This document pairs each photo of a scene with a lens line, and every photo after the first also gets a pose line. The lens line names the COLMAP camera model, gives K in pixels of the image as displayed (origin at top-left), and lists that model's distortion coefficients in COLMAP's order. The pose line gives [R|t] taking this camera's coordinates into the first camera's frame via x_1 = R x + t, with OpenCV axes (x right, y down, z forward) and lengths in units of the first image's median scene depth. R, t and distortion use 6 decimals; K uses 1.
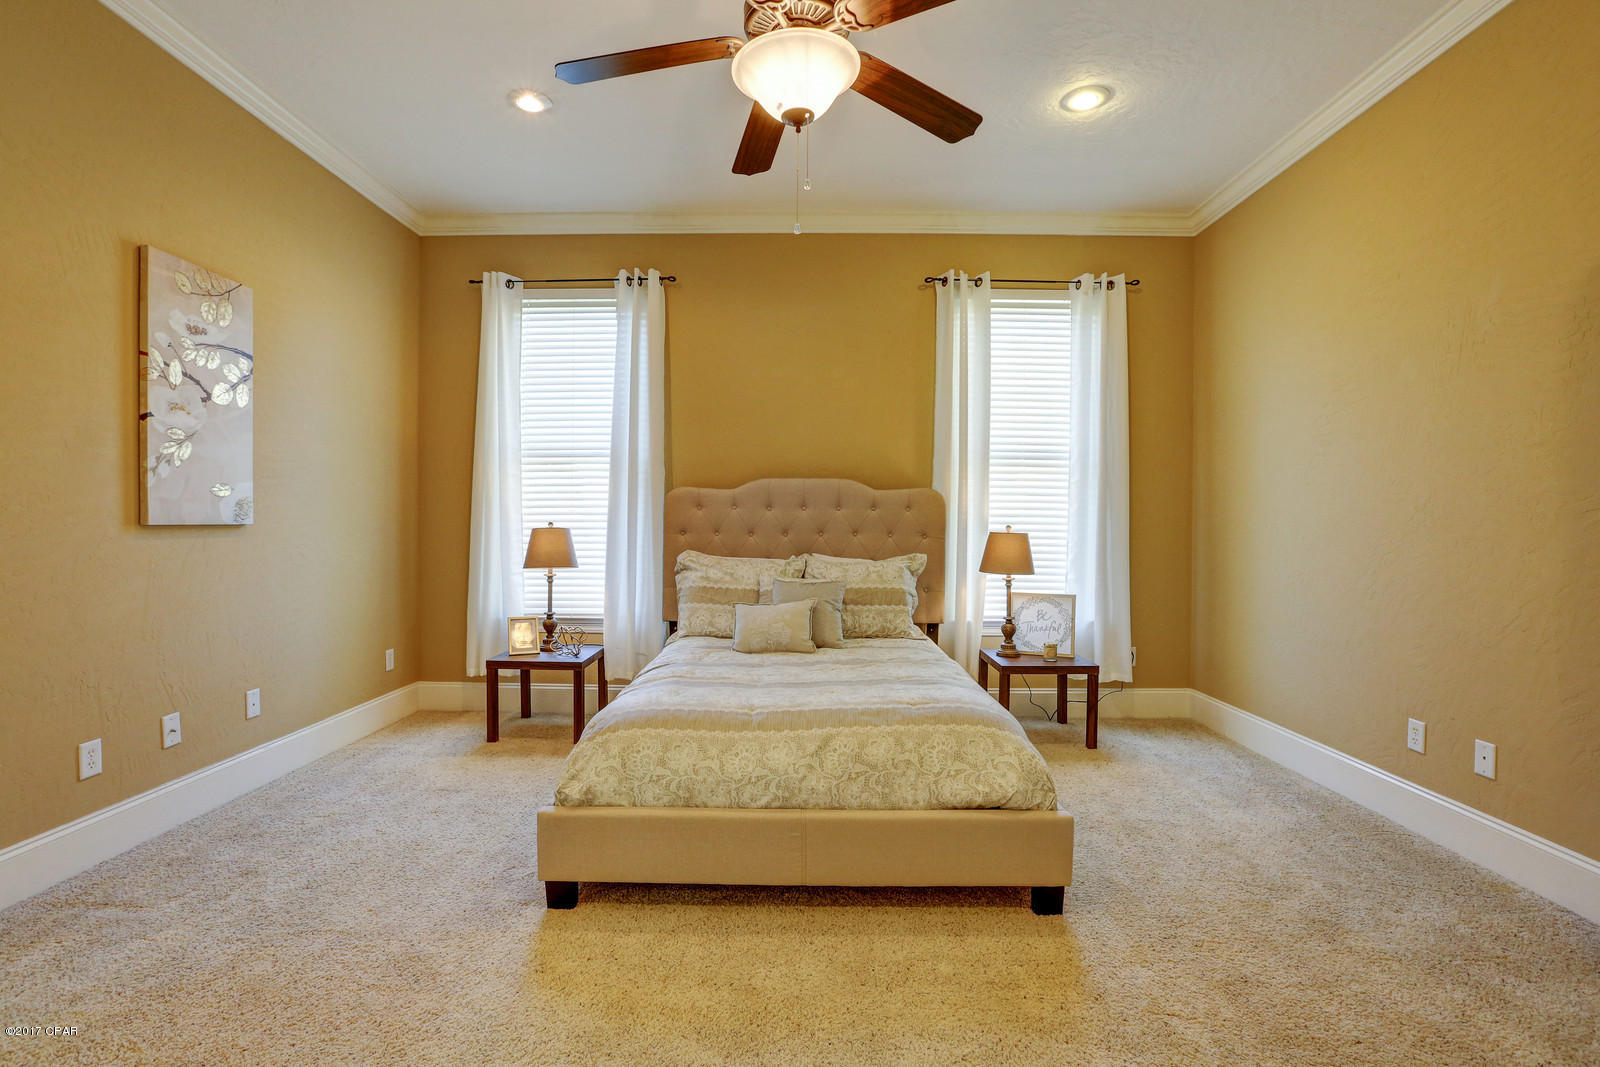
lens RADIAL K [[724.9, 0, 793.1], [0, 724.9, 535.1], [0, 0, 1]] dist [-0.043876, 0.012491]
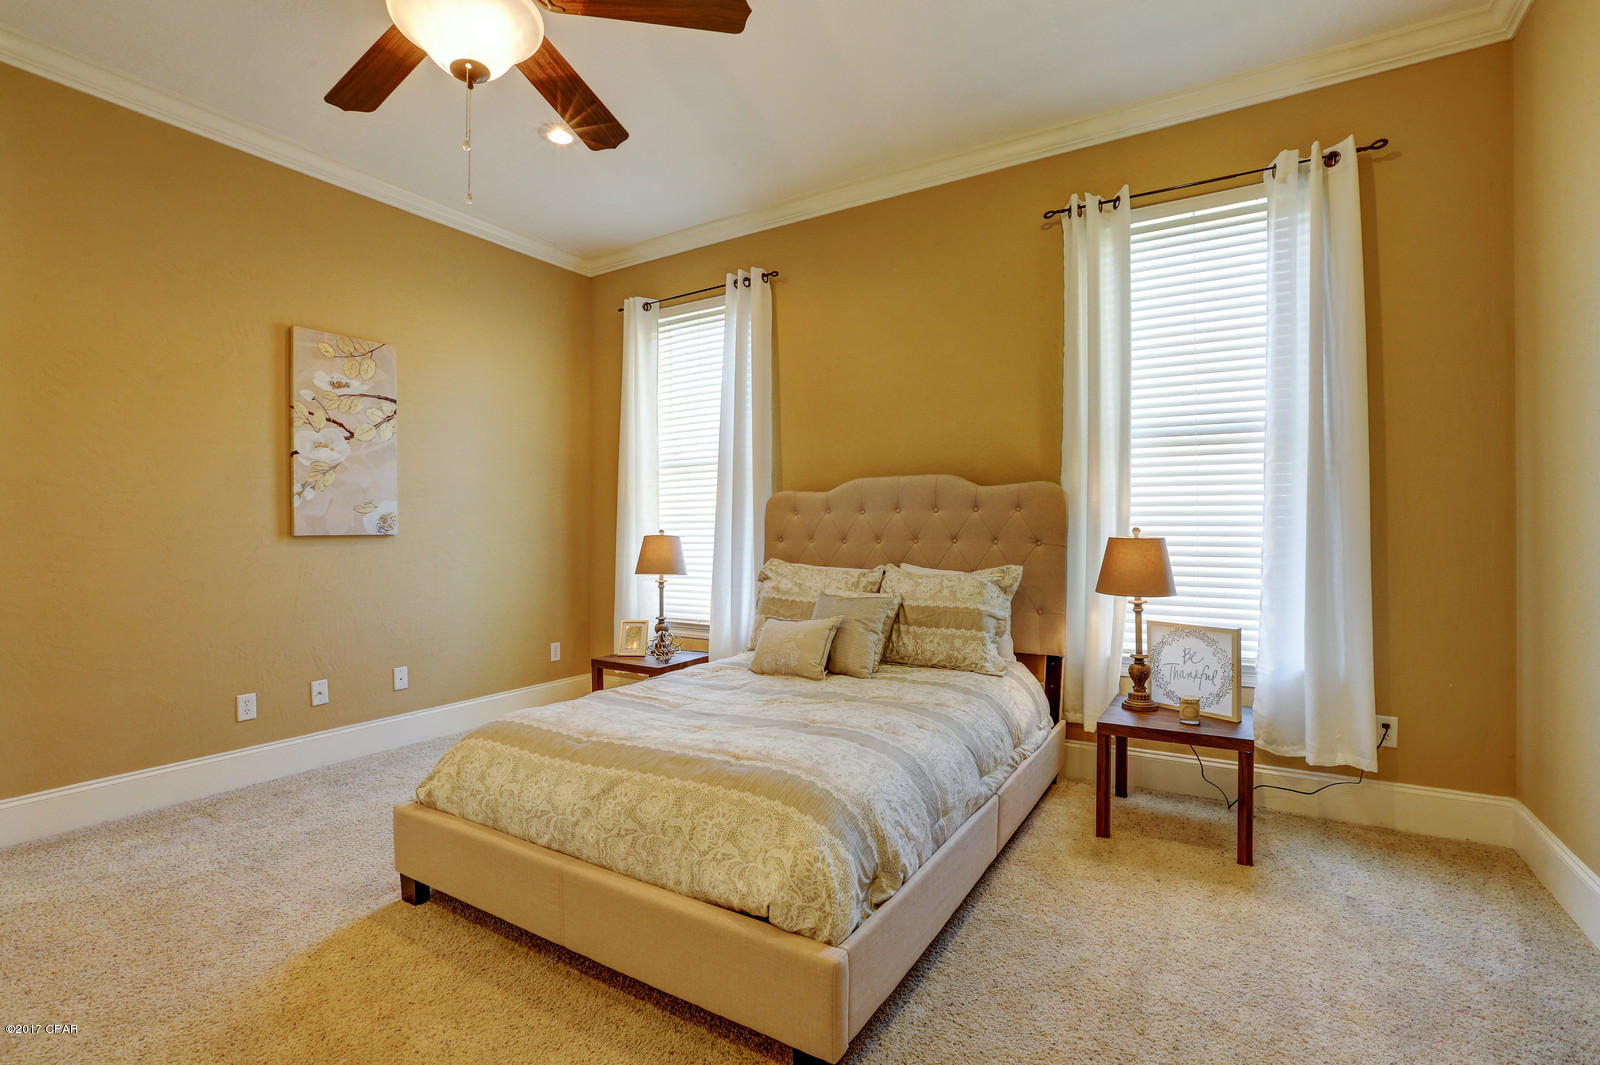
lens RADIAL K [[724.9, 0, 802.6], [0, 724.9, 531.4], [0, 0, 1]] dist [-0.043876, 0.012491]
pose [[0.860858, -0.009252, -0.508761, 0.392282], [0.002688, 0.999903, -0.013635, -0.000906], [0.508838, 0.010370, 0.860800, 0.222771]]
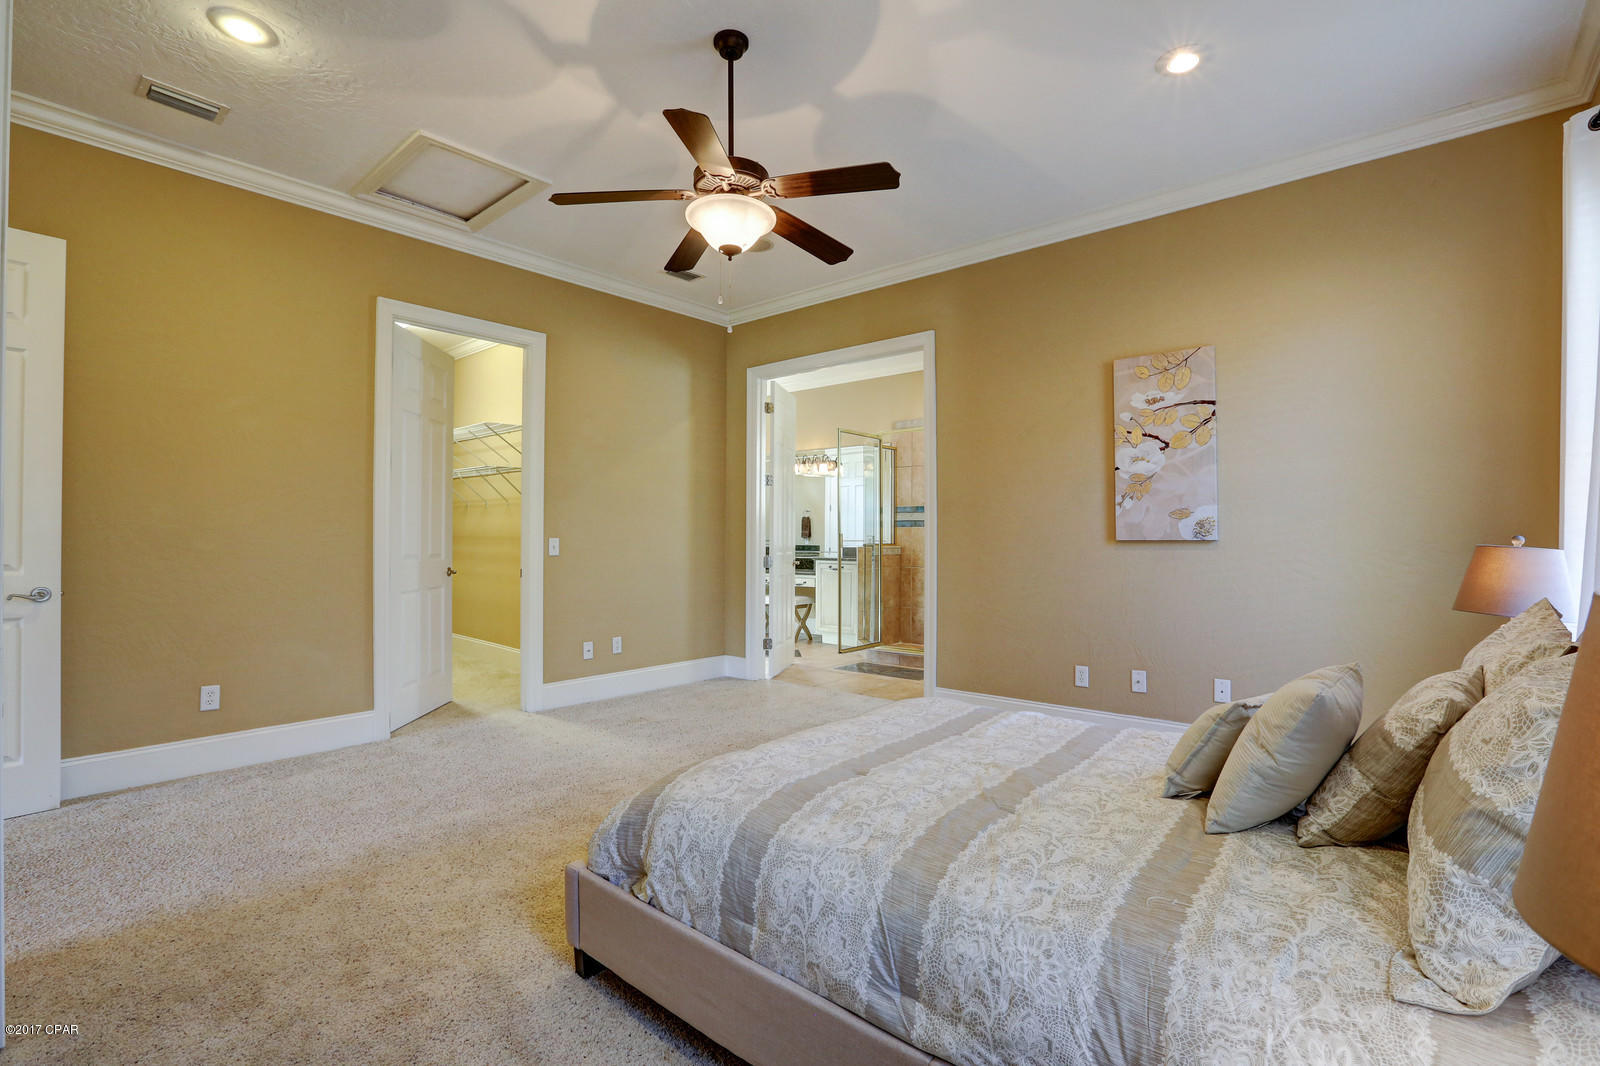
lens RADIAL K [[724.9, 0, 801.8], [0, 724.9, 533.3], [0, 0, 1]] dist [-0.043876, 0.012491]
pose [[-0.624354, -0.010801, -0.781067, 0.495552], [-0.016241, 0.999868, -0.000845, -0.011206], [0.780973, 0.012158, -0.624447, 0.962714]]
